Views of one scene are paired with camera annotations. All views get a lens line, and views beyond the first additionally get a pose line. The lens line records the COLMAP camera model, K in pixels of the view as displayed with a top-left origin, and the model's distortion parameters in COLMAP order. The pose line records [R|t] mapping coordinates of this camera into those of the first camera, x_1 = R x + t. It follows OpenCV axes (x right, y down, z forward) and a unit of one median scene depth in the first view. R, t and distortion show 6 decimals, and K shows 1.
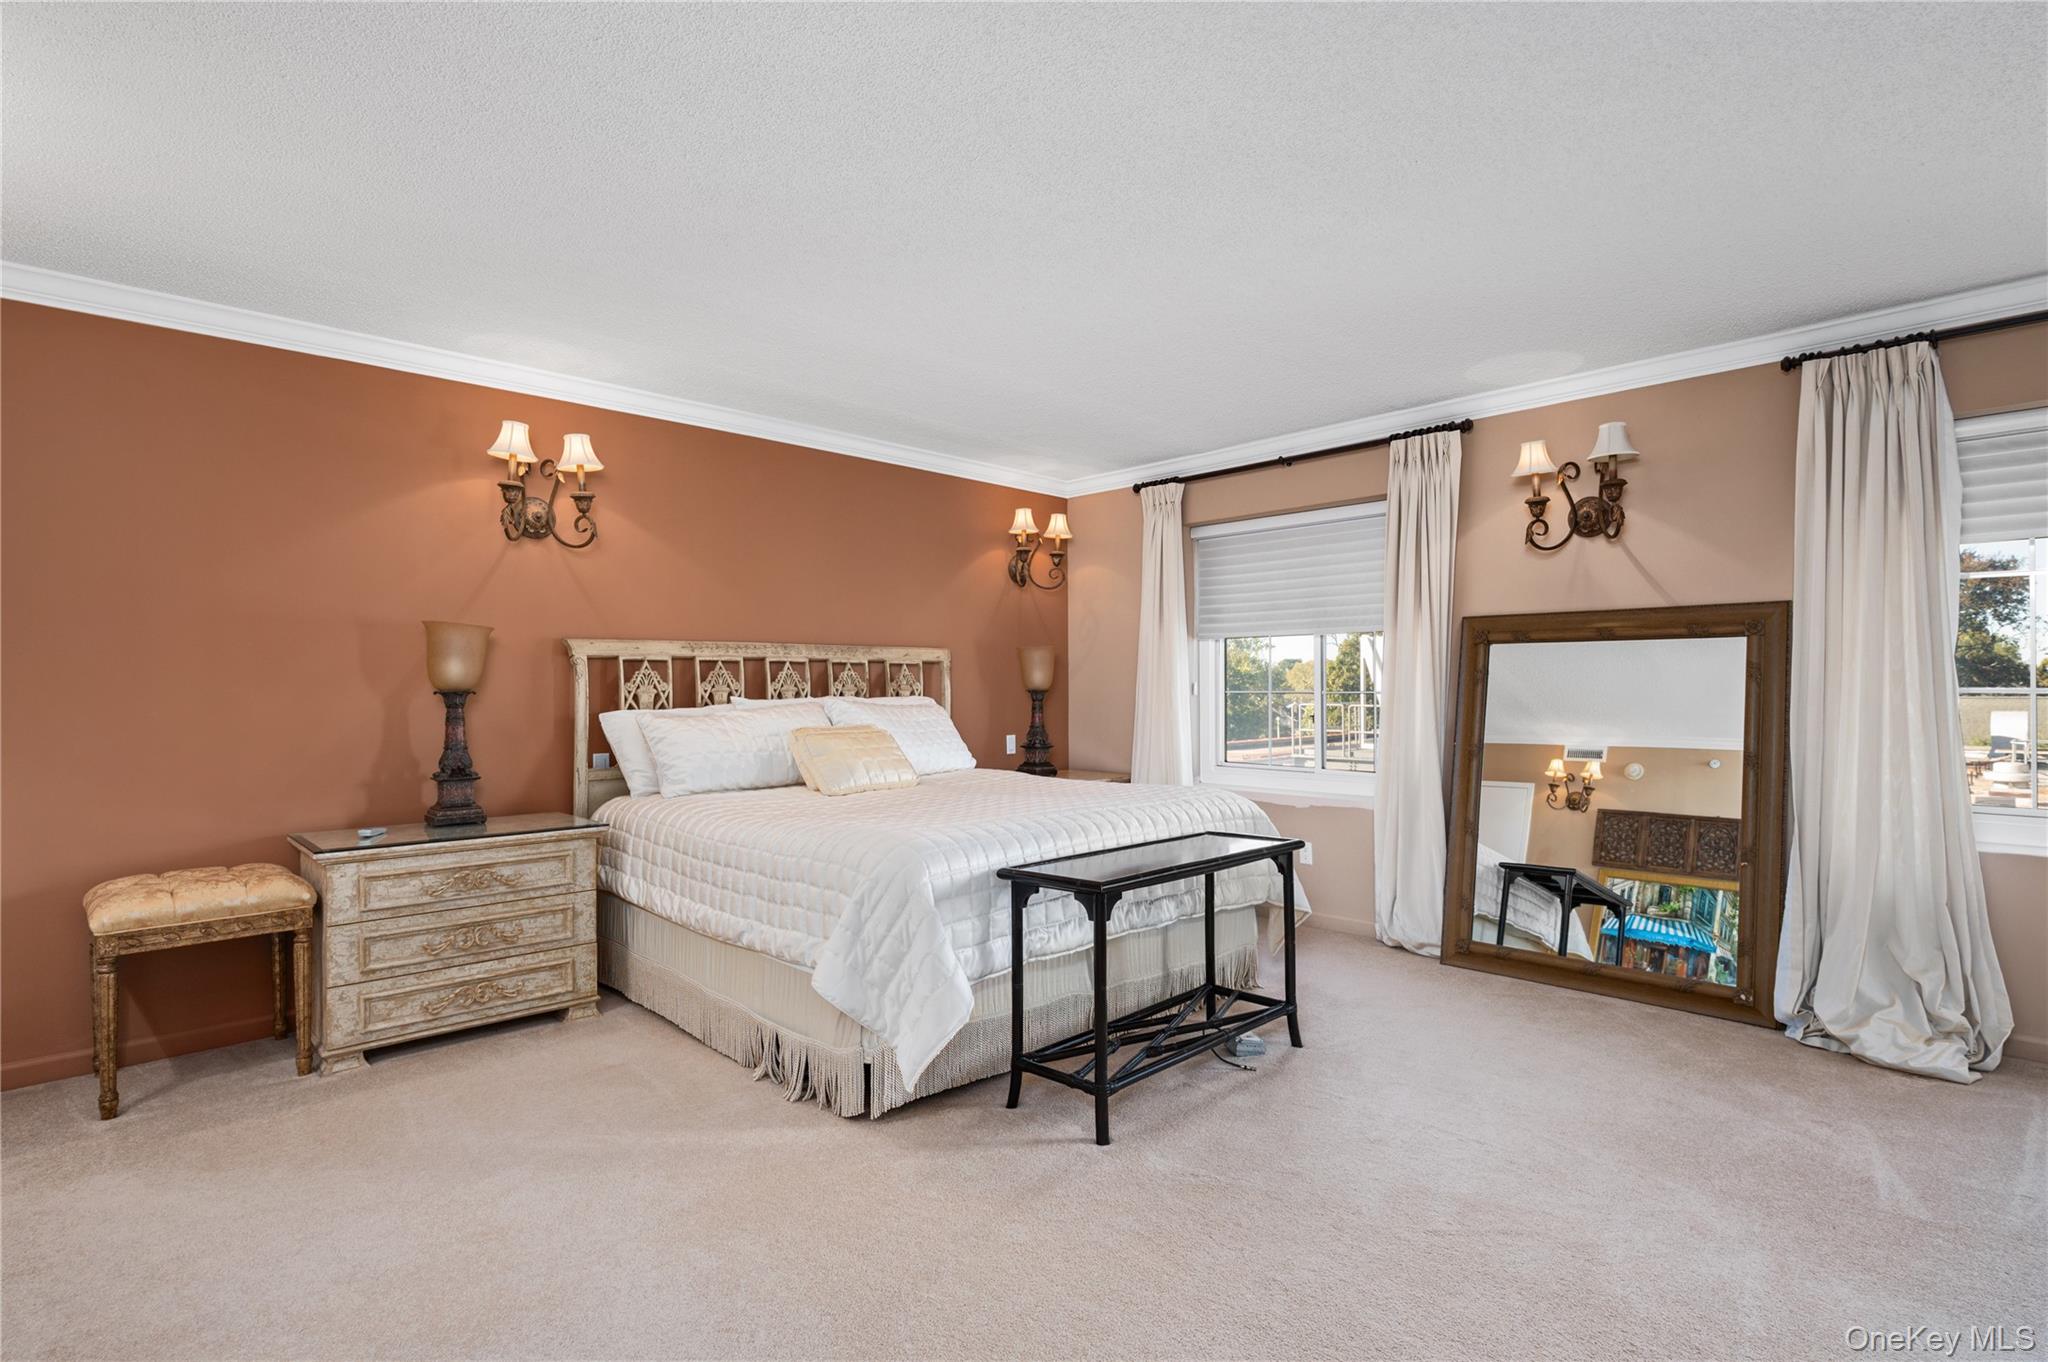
lens RADIAL K [[982.4, 0, 1014.8], [0, 982.4, 710.6], [0, 0, 1]] dist [0.000340, -0.000284]
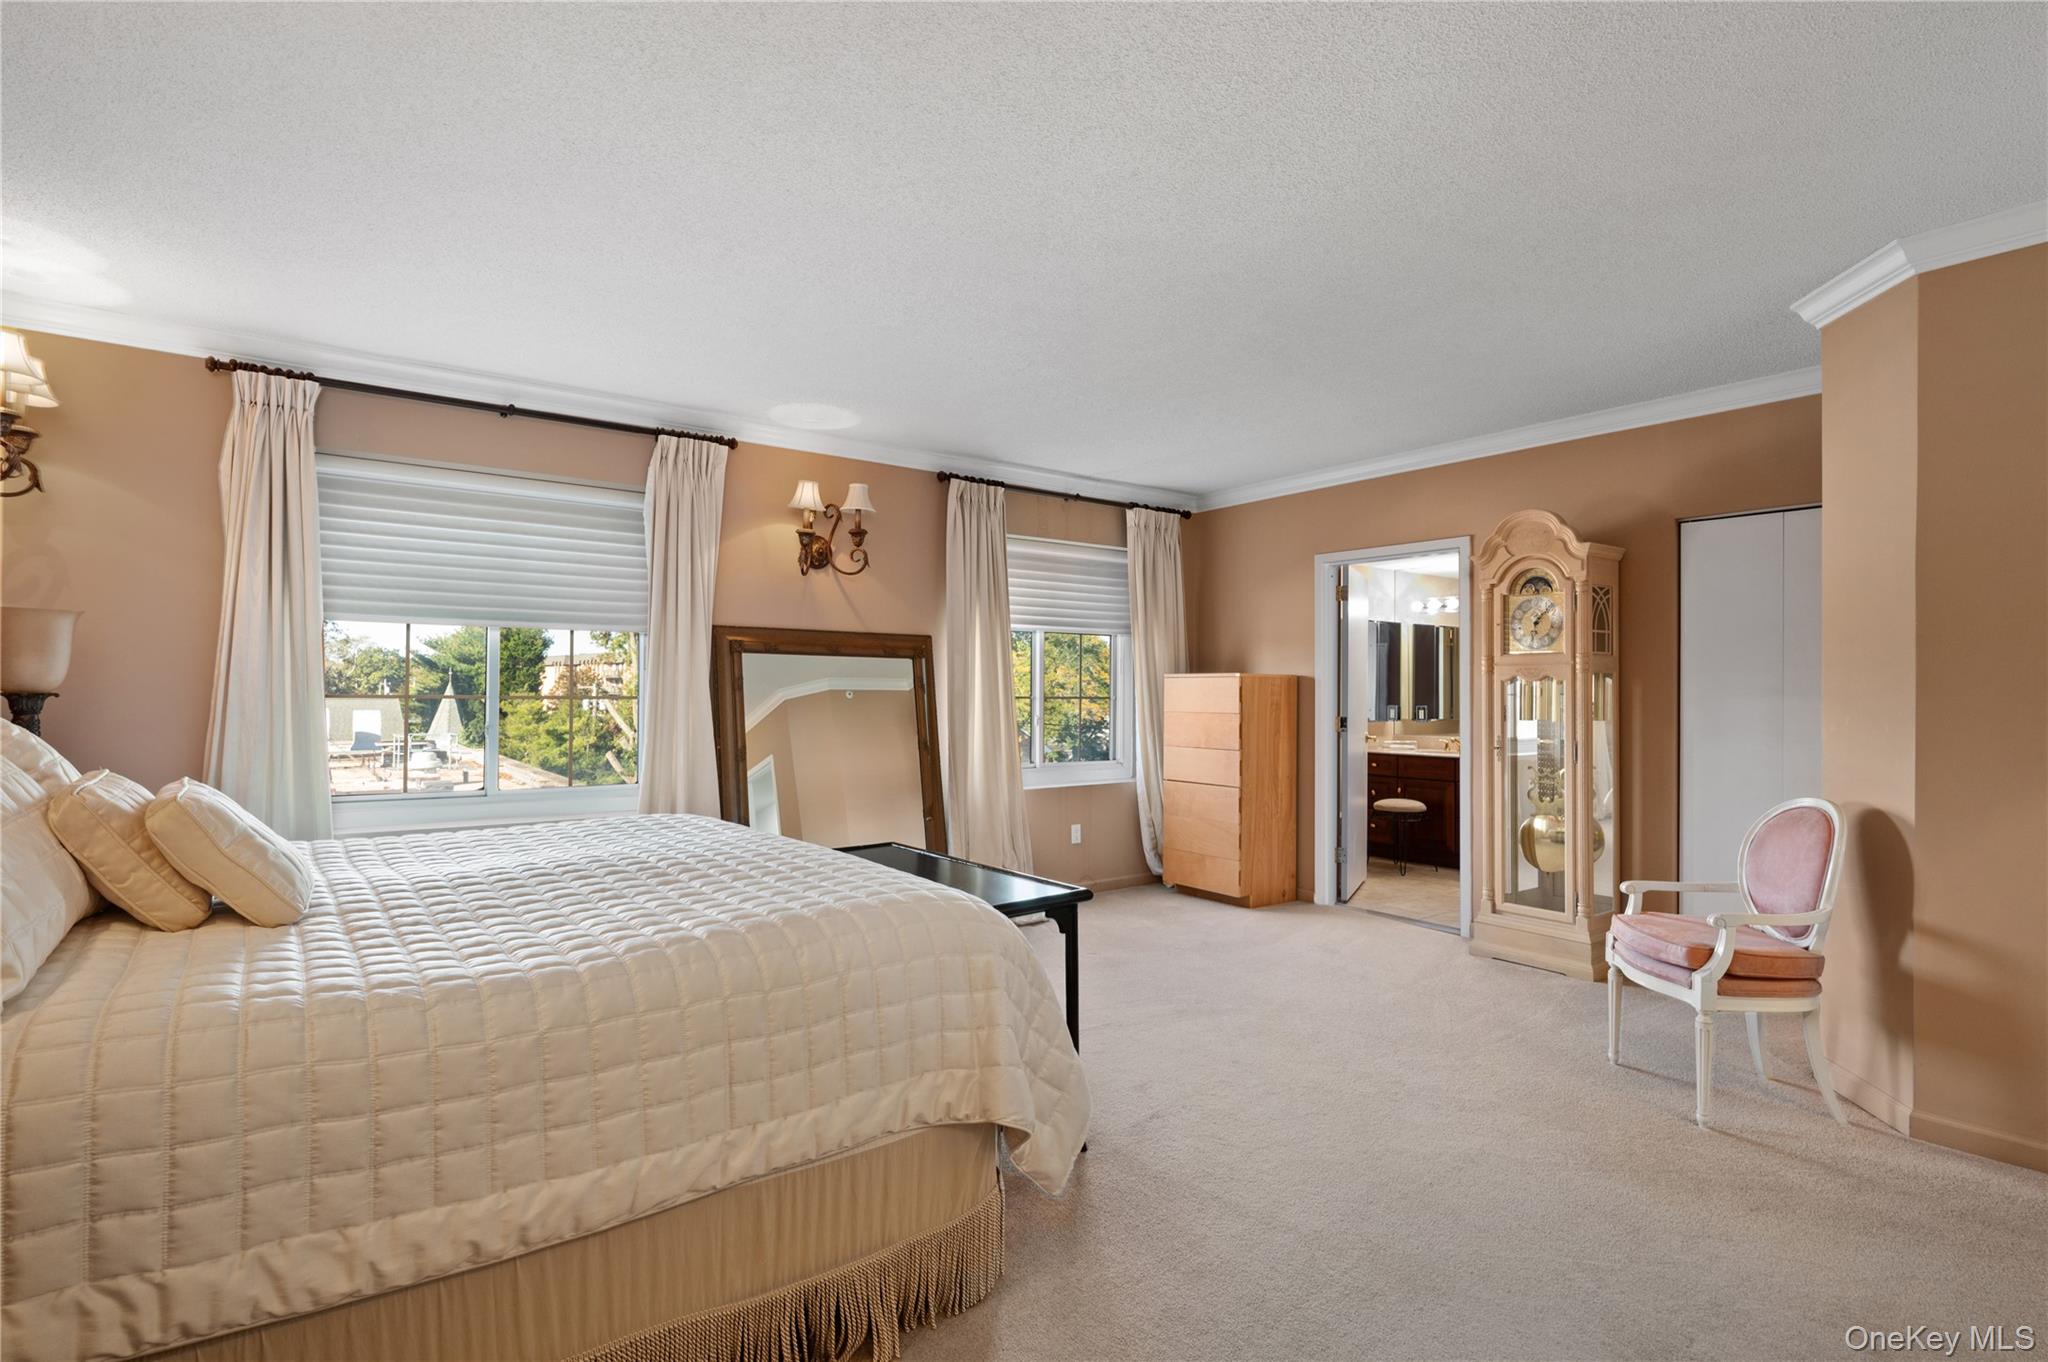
lens RADIAL K [[982.4, 0, 1014.8], [0, 982.4, 710.6], [0, 0, 1]] dist [0.000340, -0.000284]
pose [[0.141497, -0.011637, 0.989870, -0.542162], [0.019164, 0.999776, 0.009014, -0.008530], [-0.989753, 0.017695, 0.141689, 0.556697]]
